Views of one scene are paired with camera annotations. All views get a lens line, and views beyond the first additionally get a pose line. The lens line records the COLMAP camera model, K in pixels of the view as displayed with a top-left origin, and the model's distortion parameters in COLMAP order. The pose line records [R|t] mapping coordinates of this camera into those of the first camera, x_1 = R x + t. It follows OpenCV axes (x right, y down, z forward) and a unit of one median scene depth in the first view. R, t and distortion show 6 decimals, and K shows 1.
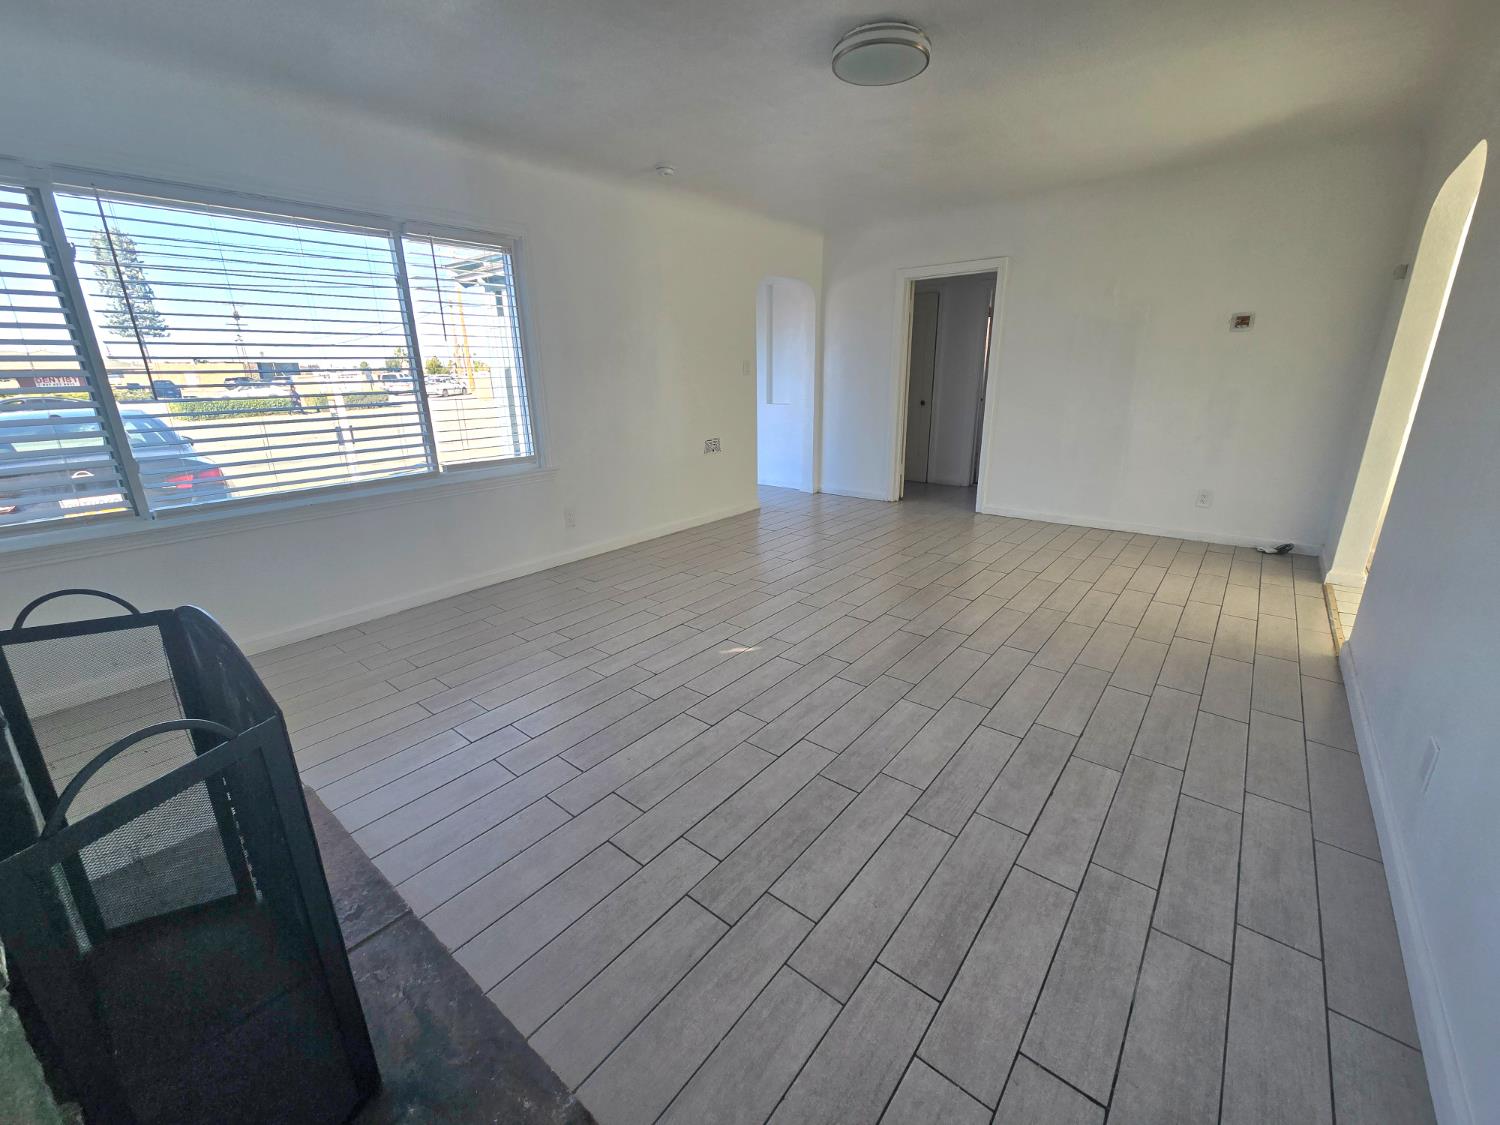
lens RADIAL K [[615.3, 0, 745.5], [0, 615.3, 557.4], [0, 0, 1]] dist [-0.001603, 0.001413]
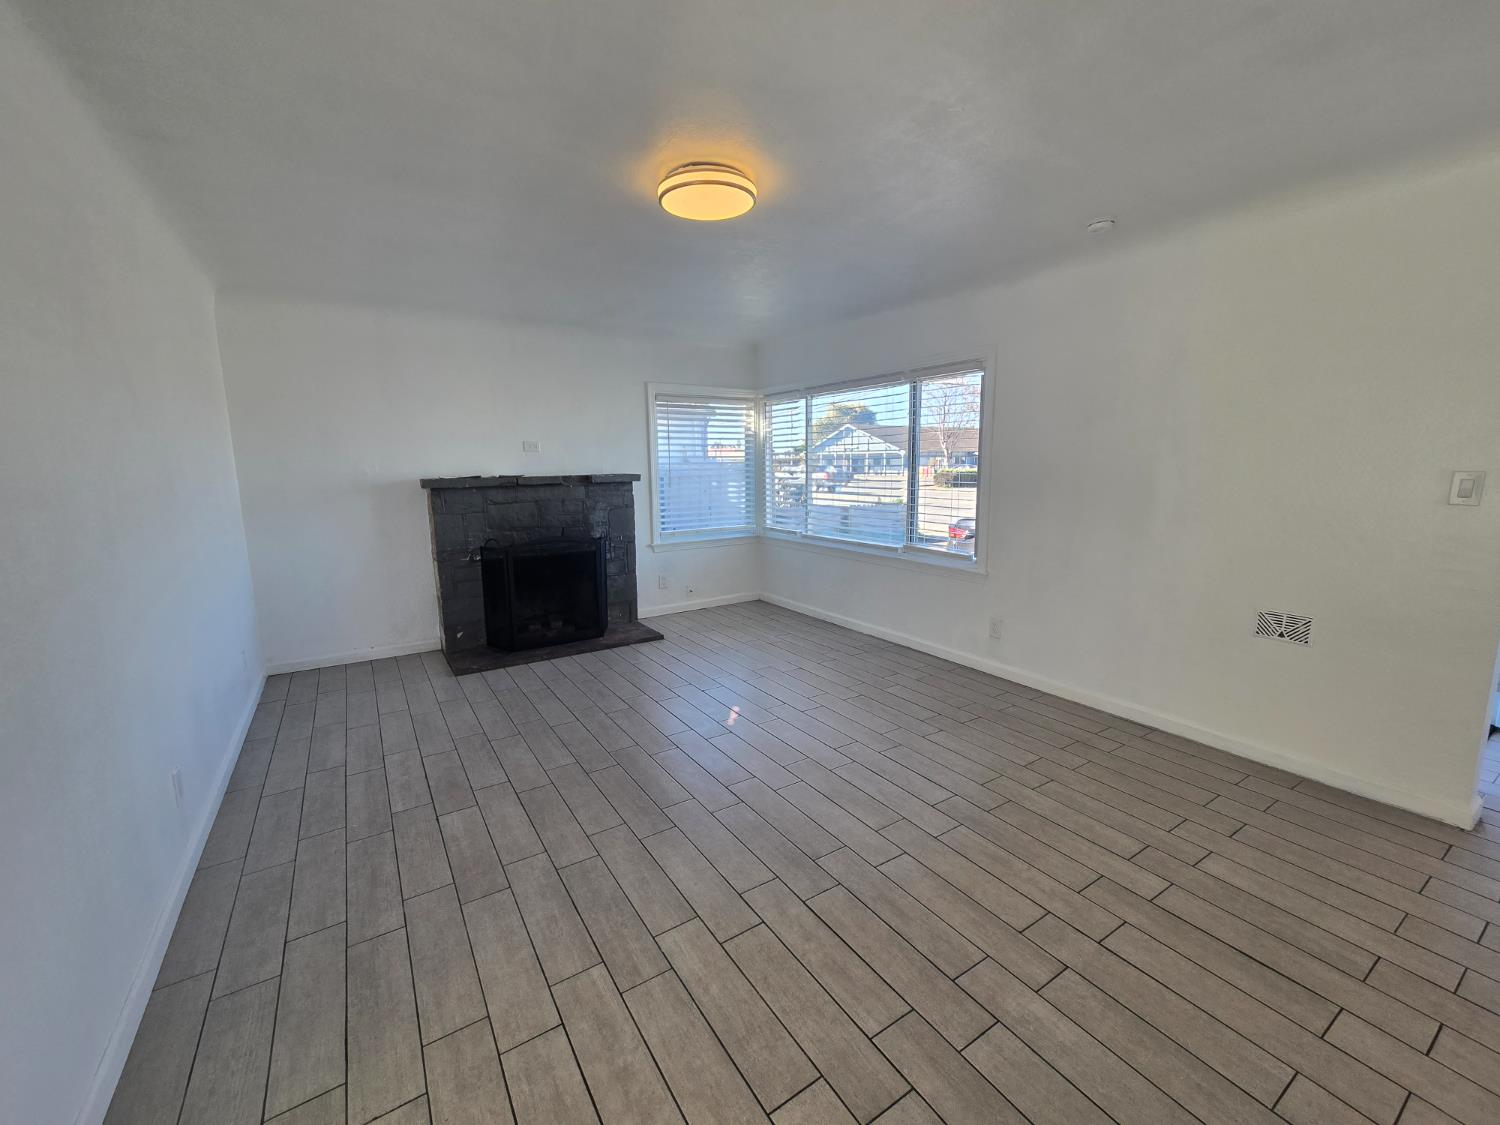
lens RADIAL K [[615.3, 0, 751.4], [0, 615.3, 556.6], [0, 0, 1]] dist [-0.001603, 0.001413]
pose [[-0.298351, 0.168839, -0.939404, 0.774010], [-0.265358, 0.930754, 0.251561, -0.340278], [0.916827, 0.324331, -0.232888, 0.936241]]
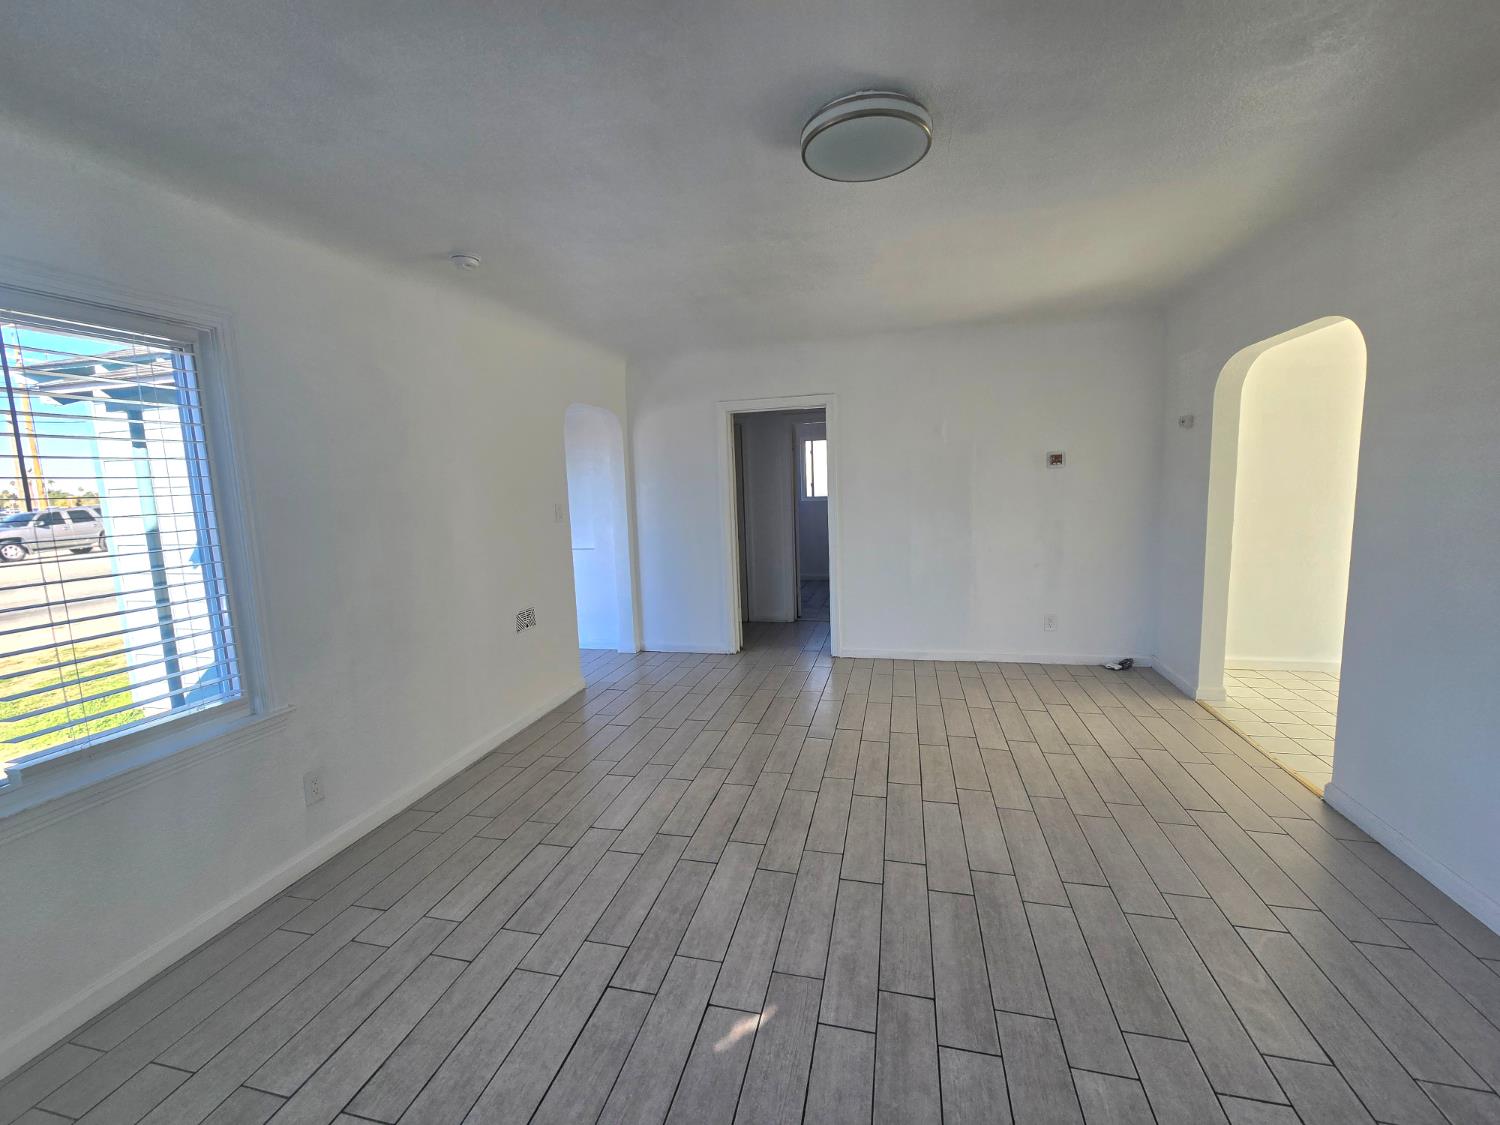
lens RADIAL K [[615.3, 0, 747.4], [0, 615.3, 557.6], [0, 0, 1]] dist [-0.001603, 0.001413]
pose [[0.901720, -0.071484, 0.426369, -0.166775], [0.148752, 0.977318, -0.150738, -0.142375], [-0.405923, 0.199347, 0.891901, 0.310769]]
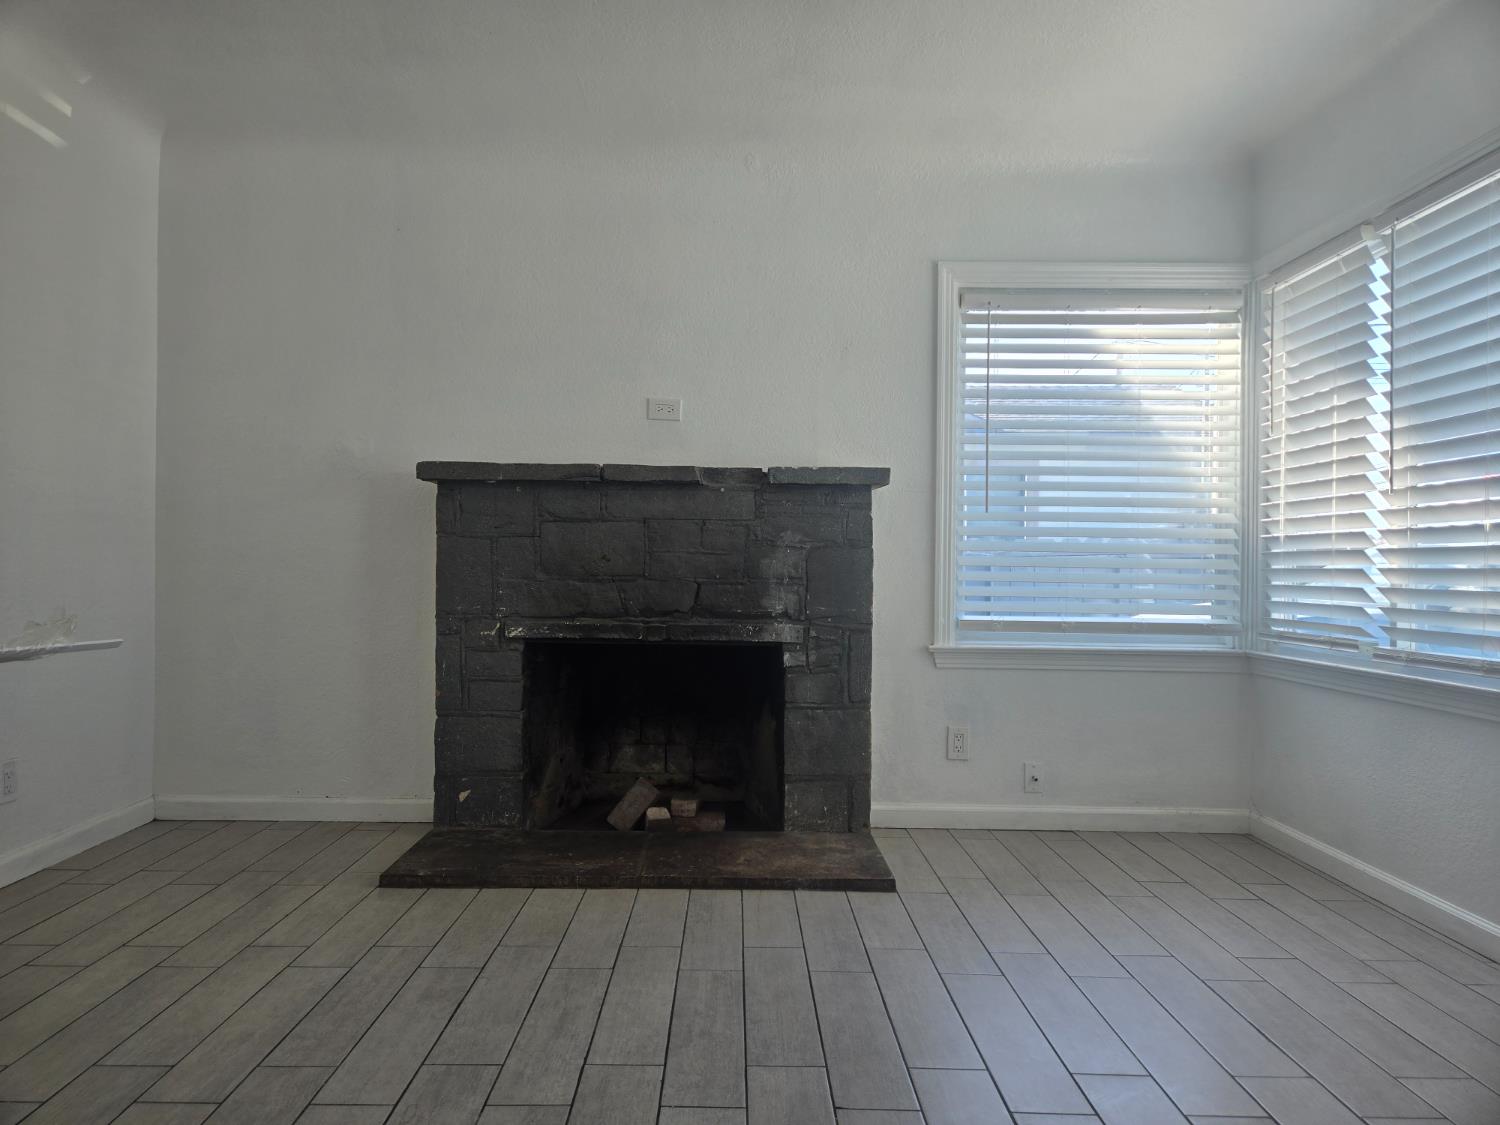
lens RADIAL K [[999.1, 0, 730.1], [0, 999.1, 547.3], [0, 0, 1]] dist [0.069672, -0.056692]
pose [[-0.770379, -0.000666, -0.637586, 0.234796], [-0.185838, 0.956814, 0.223544, -0.210249], [0.609902, 0.290702, -0.737233, 0.942510]]
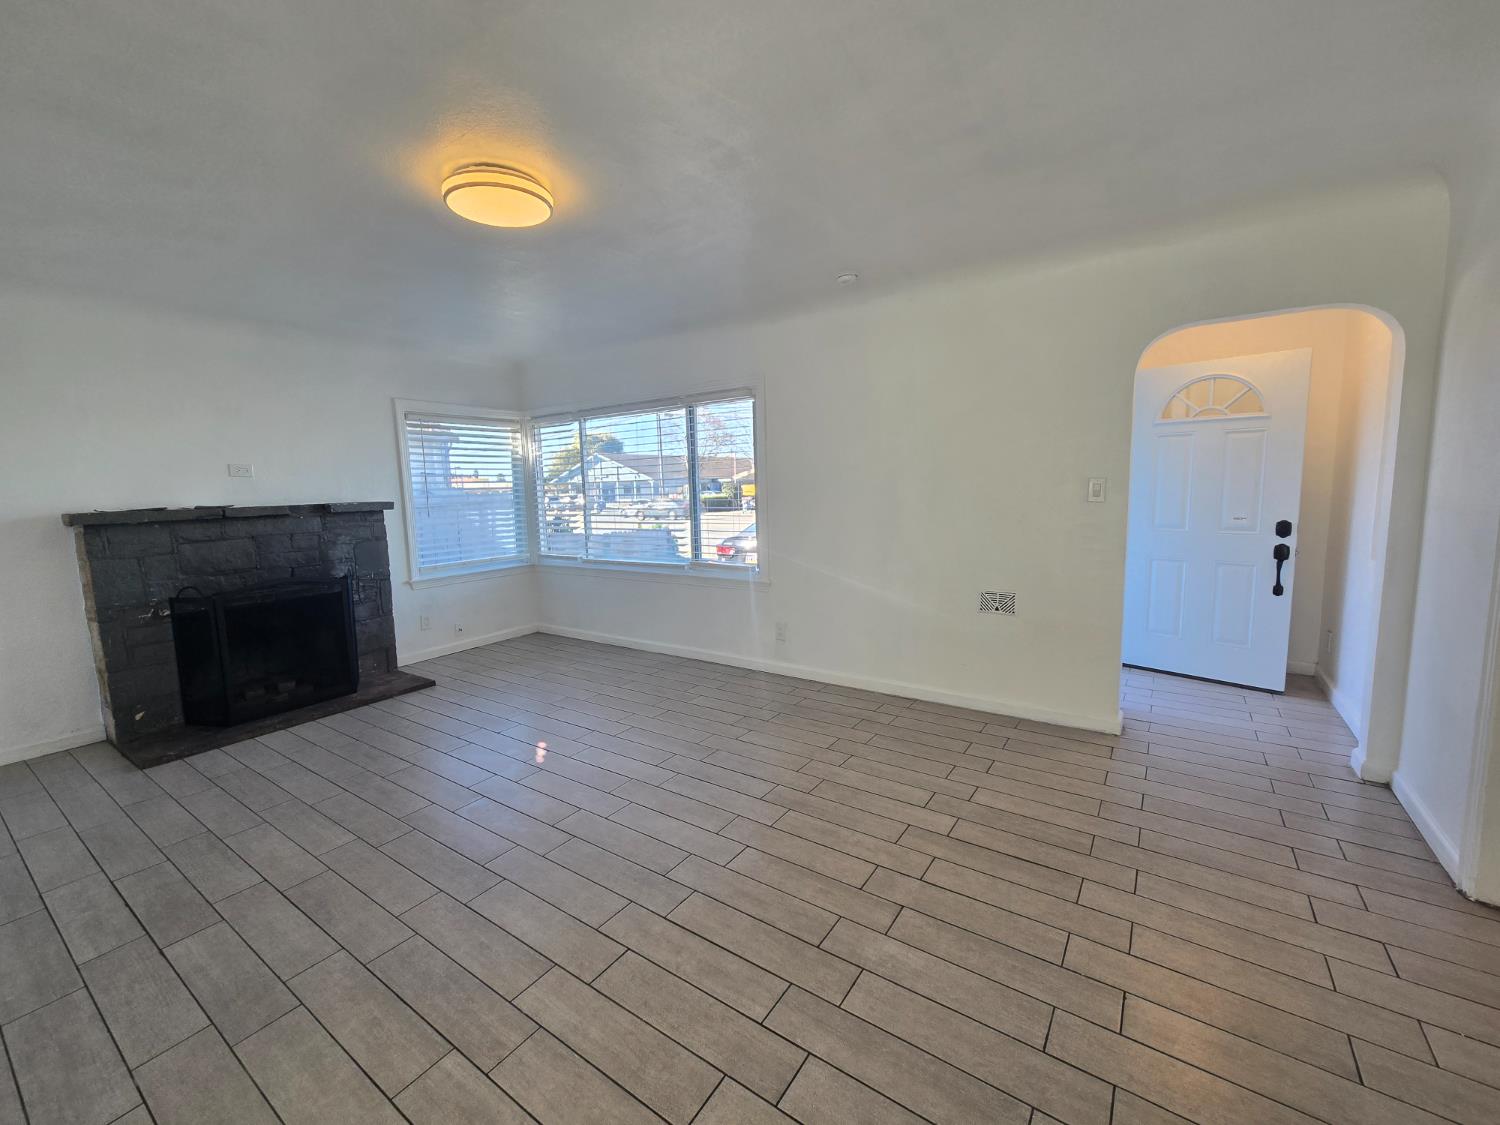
lens RADIAL K [[615.3, 0, 745.8], [0, 615.3, 555.3], [0, 0, 1]] dist [-0.001603, 0.001413]
pose [[0.087841, 0.129586, -0.987670, 0.792720], [-0.268333, 0.957930, 0.101819, -0.307961], [0.959313, 0.256080, 0.118918, 0.877557]]
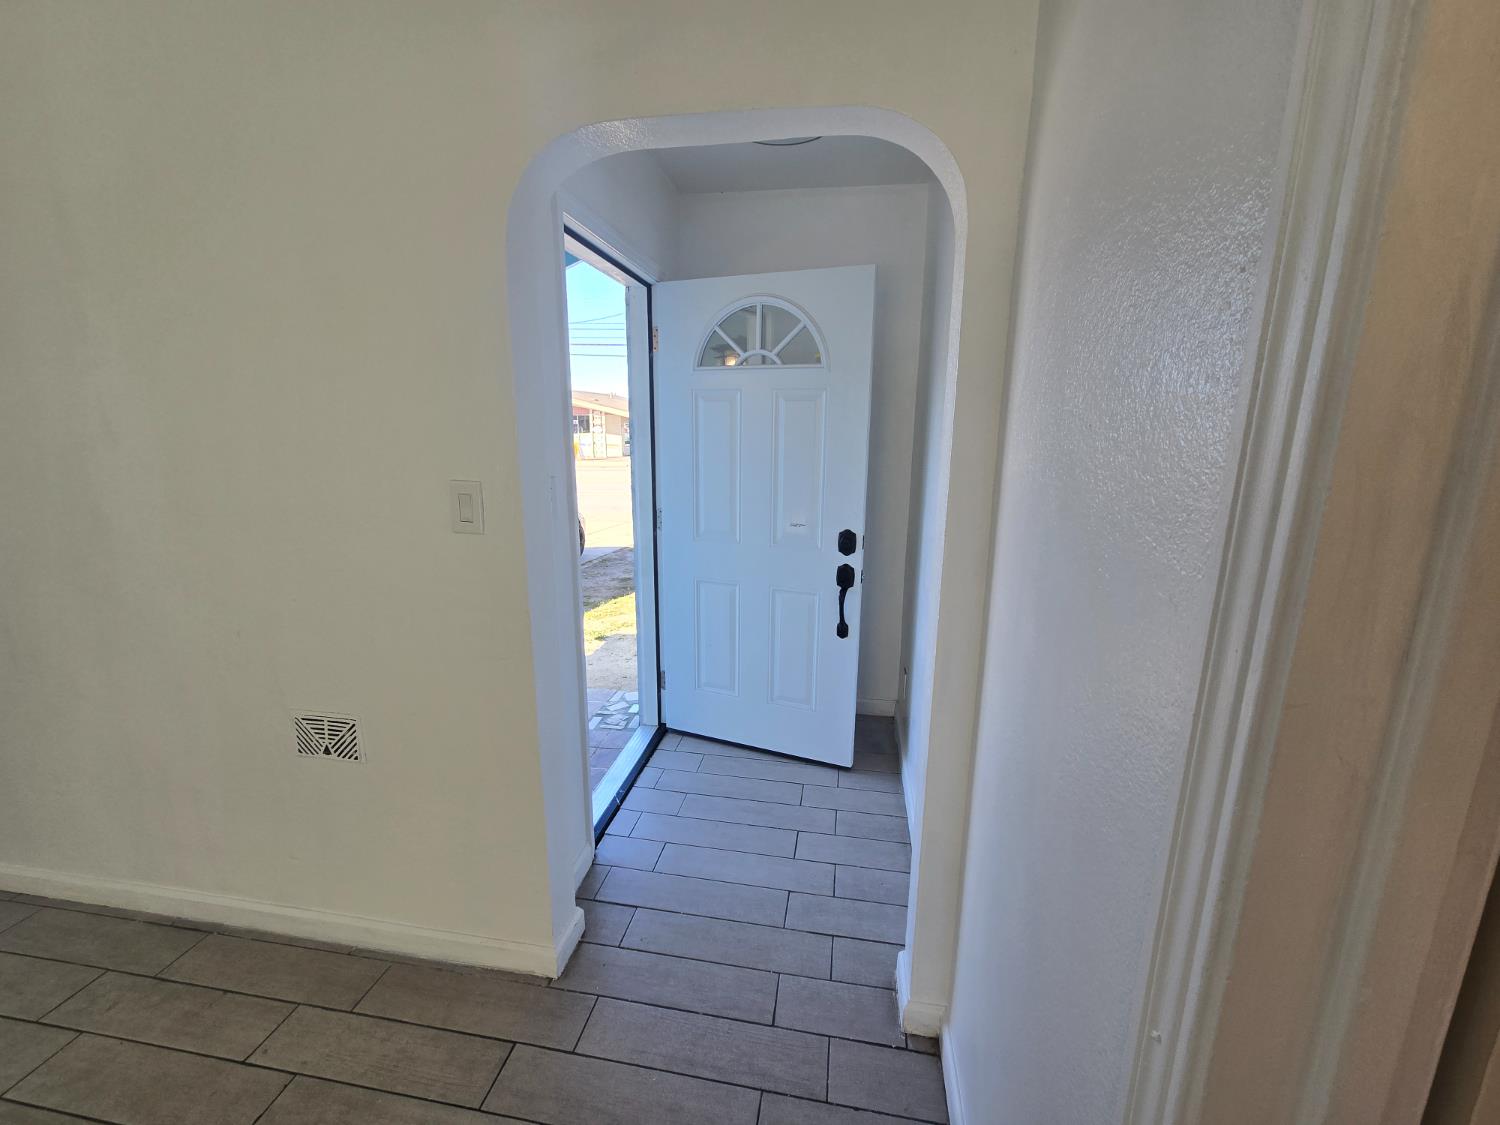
lens RADIAL K [[615.3, 0, 746.2], [0, 615.3, 556.6], [0, 0, 1]] dist [-0.001603, 0.001413]
pose [[0.502850, 0.197205, -0.841577, 0.412292], [-0.266673, 0.961526, 0.065973, -0.476019], [0.822209, 0.191251, 0.536093, 1.351138]]
